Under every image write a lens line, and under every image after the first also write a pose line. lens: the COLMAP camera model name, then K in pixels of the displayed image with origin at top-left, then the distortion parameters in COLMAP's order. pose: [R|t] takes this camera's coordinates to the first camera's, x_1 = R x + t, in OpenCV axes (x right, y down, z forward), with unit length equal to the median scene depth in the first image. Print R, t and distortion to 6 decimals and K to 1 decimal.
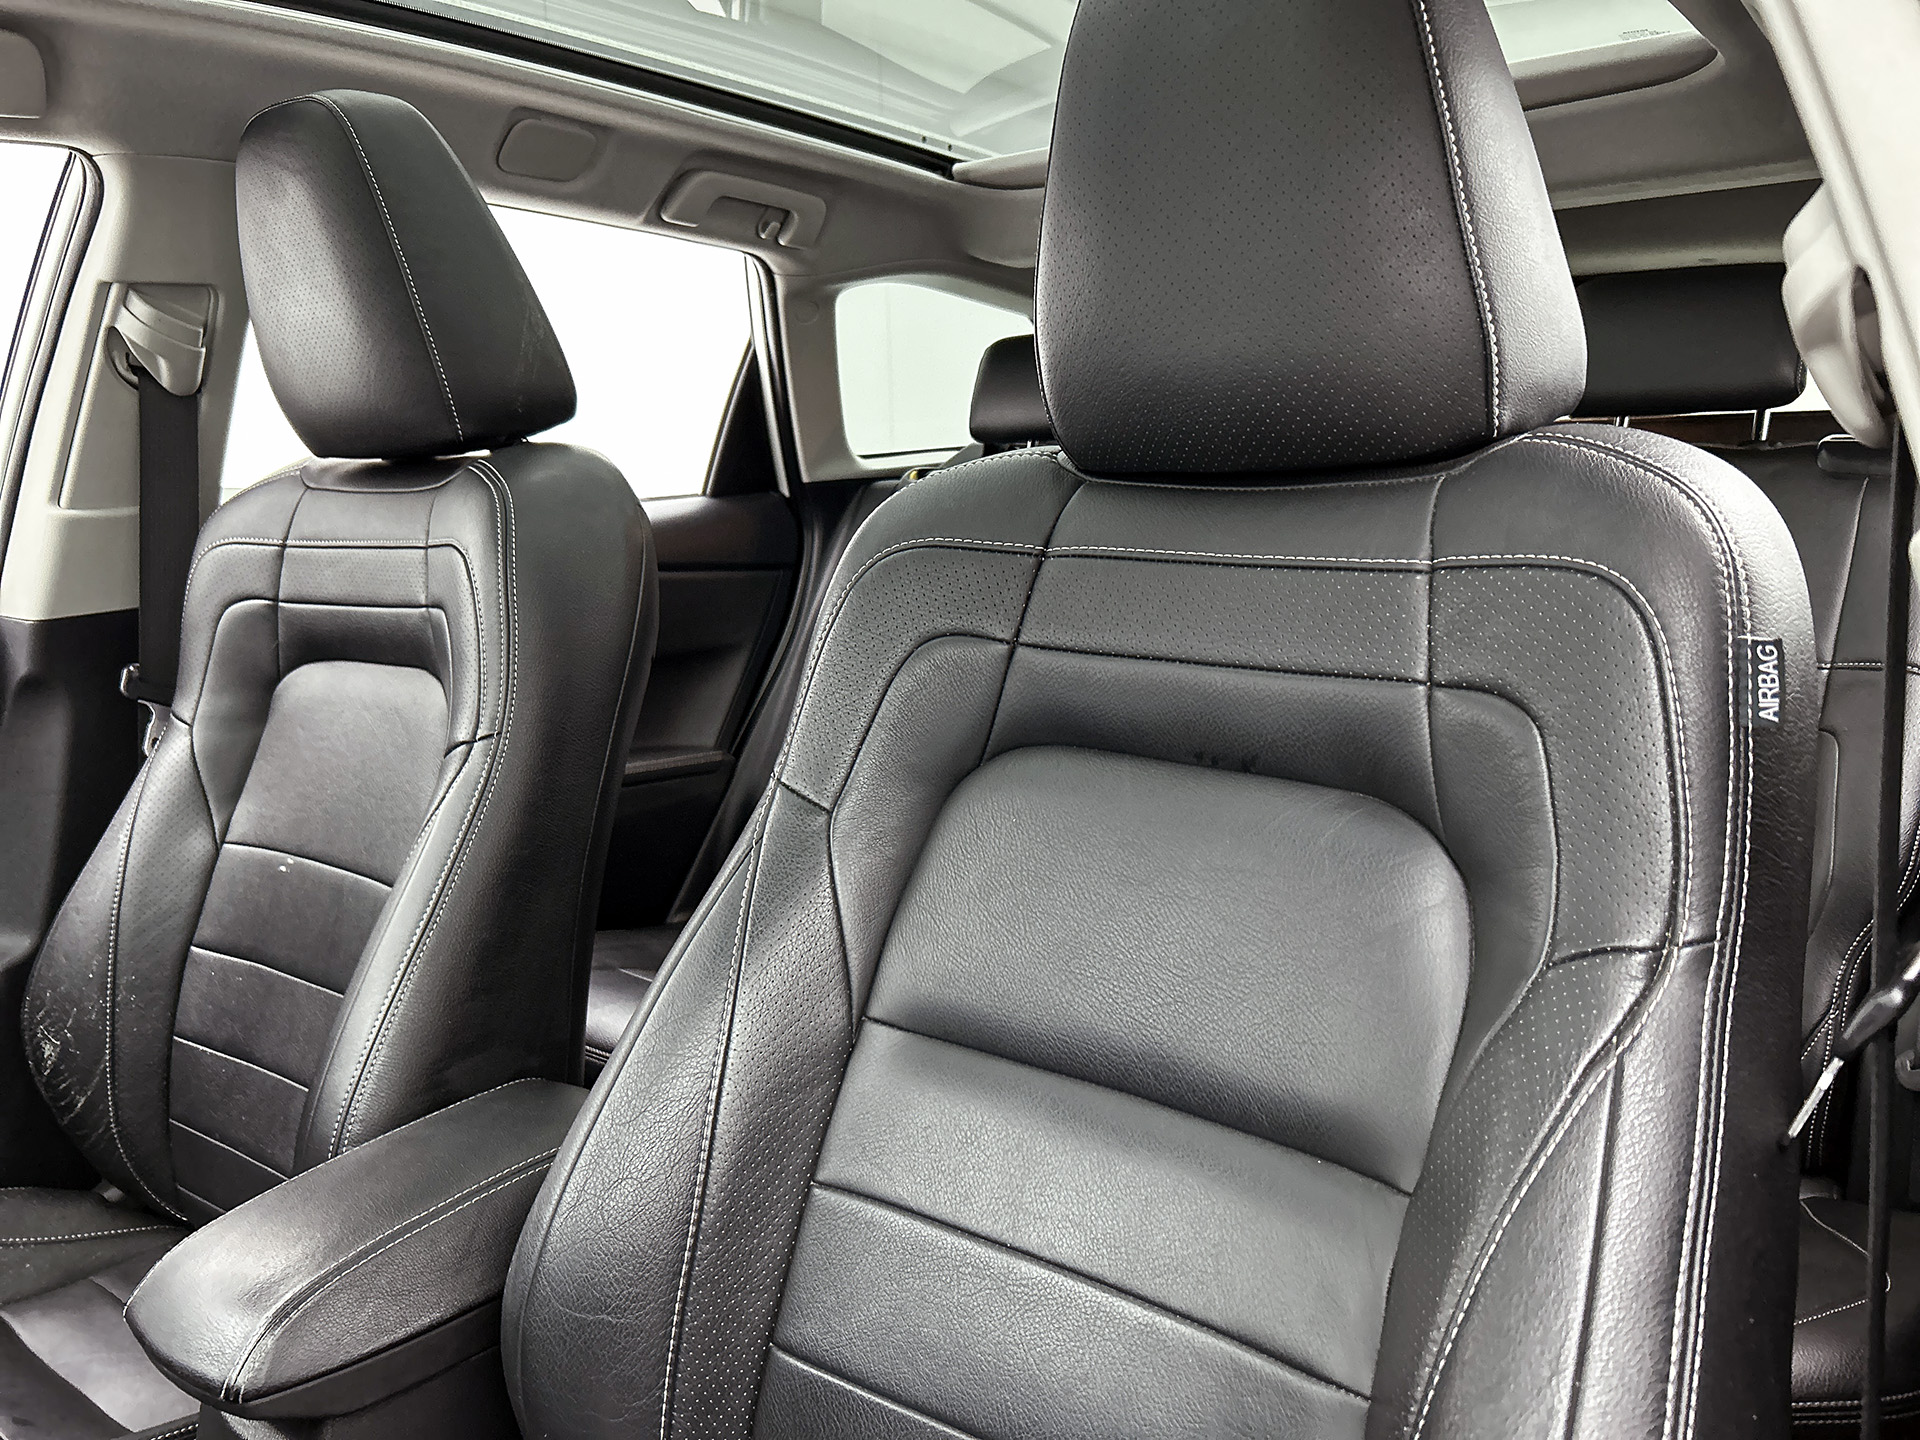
lens RADIAL K [[1447.5, 0, 952.7], [0, 1447.5, 705.9], [0, 0, 1]] dist [0.054183, -0.057662]
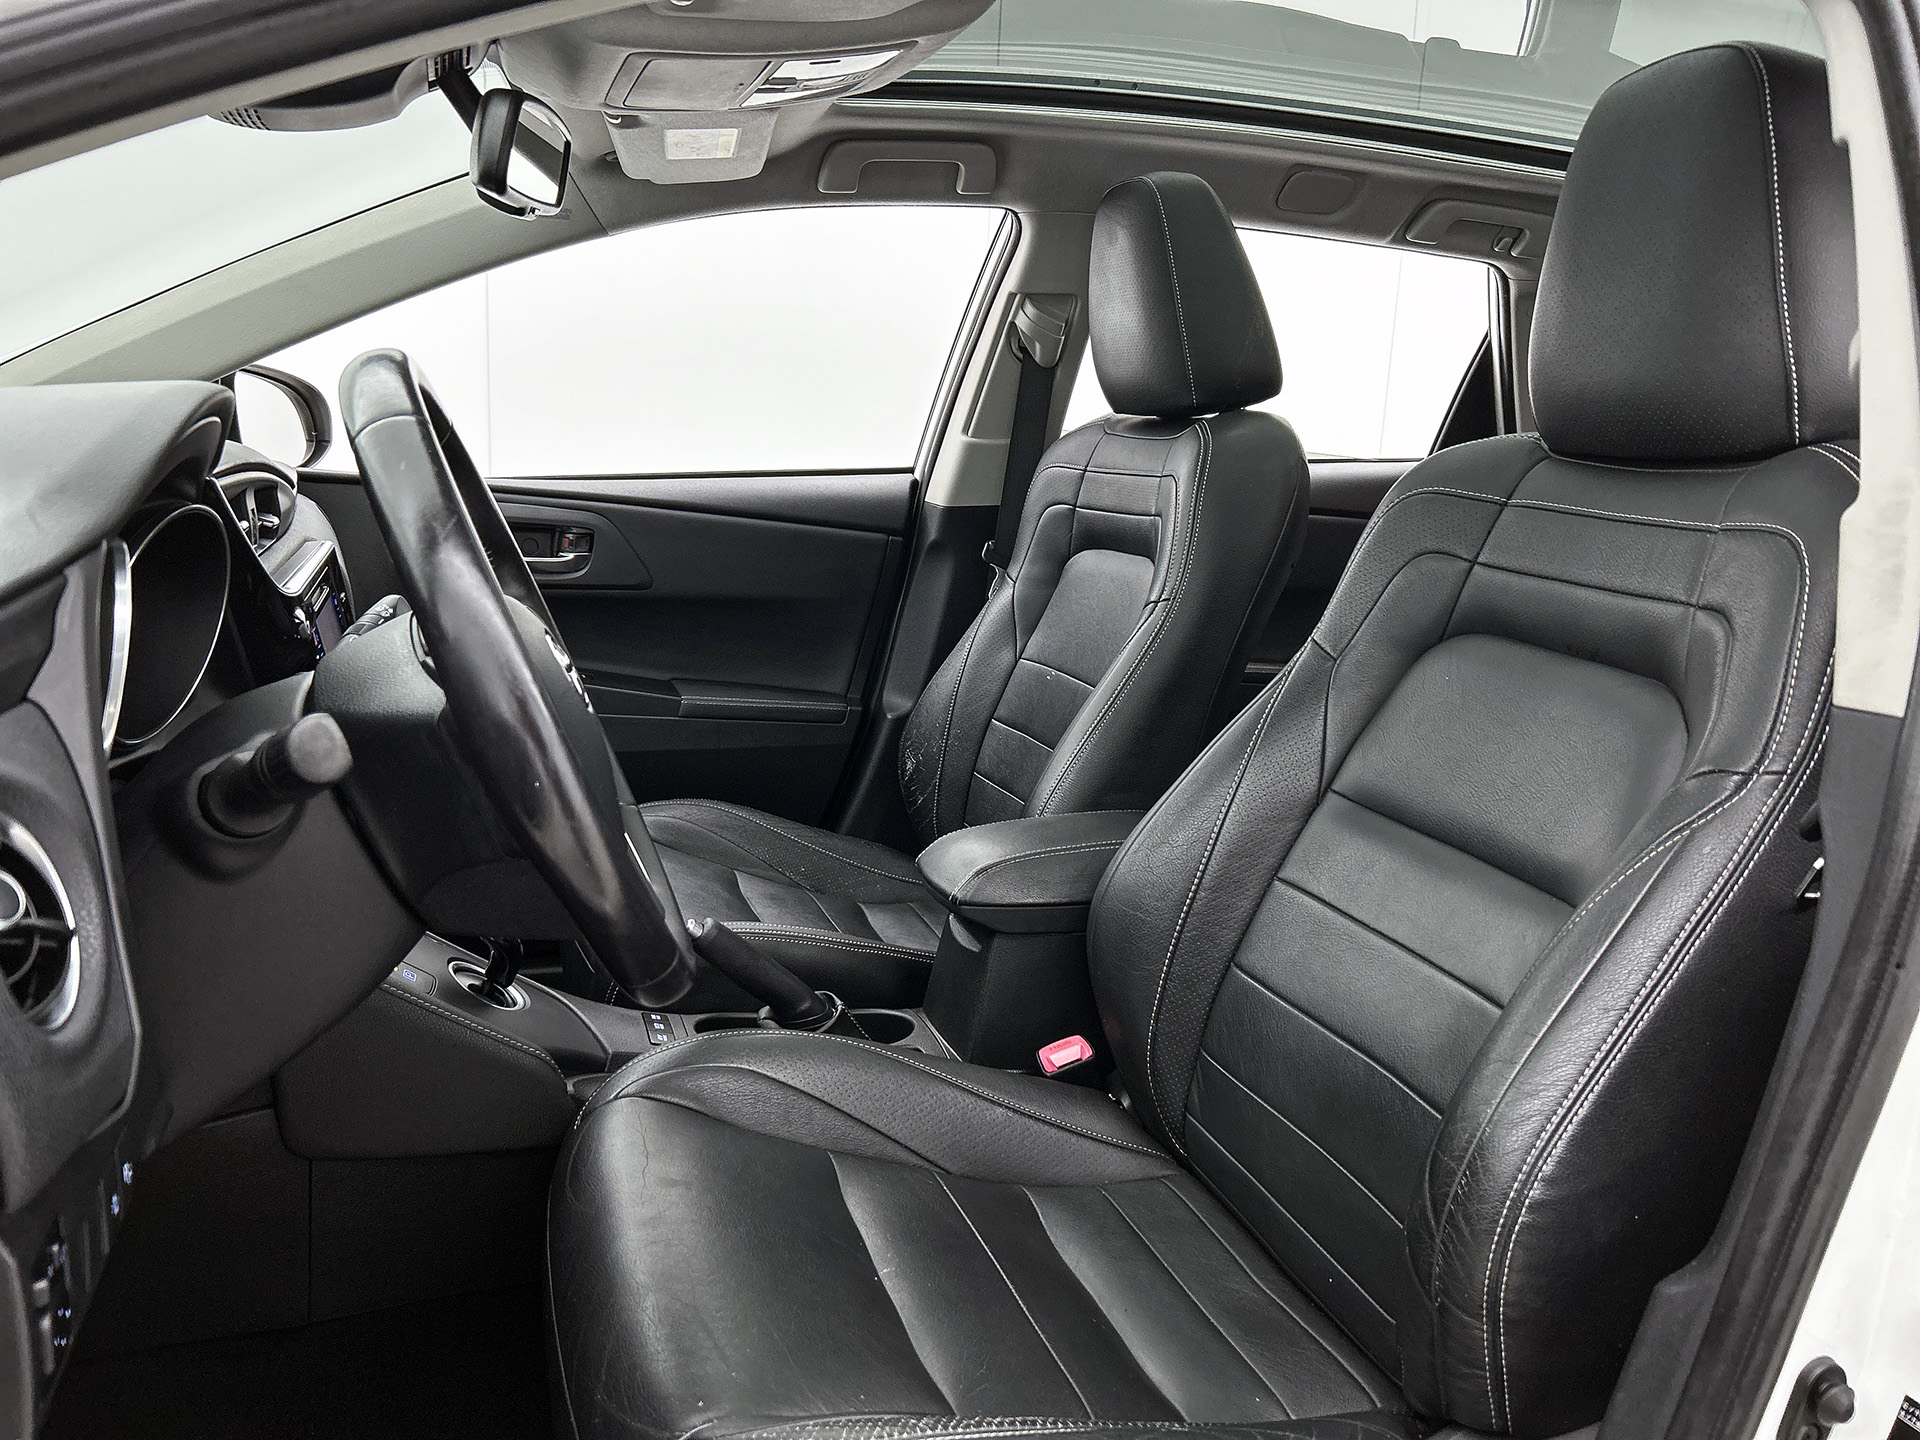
lens RADIAL K [[1450.5, 0, 931.7], [0, 1450.5, 719.5], [0, 0, 1]] dist [0.005282, -0.055925]
pose [[0.828745, 0.167584, -0.533945, 0.267863], [-0.150504, 0.985701, 0.075773, 0.057381], [0.539009, 0.017565, 0.842117, -0.361555]]
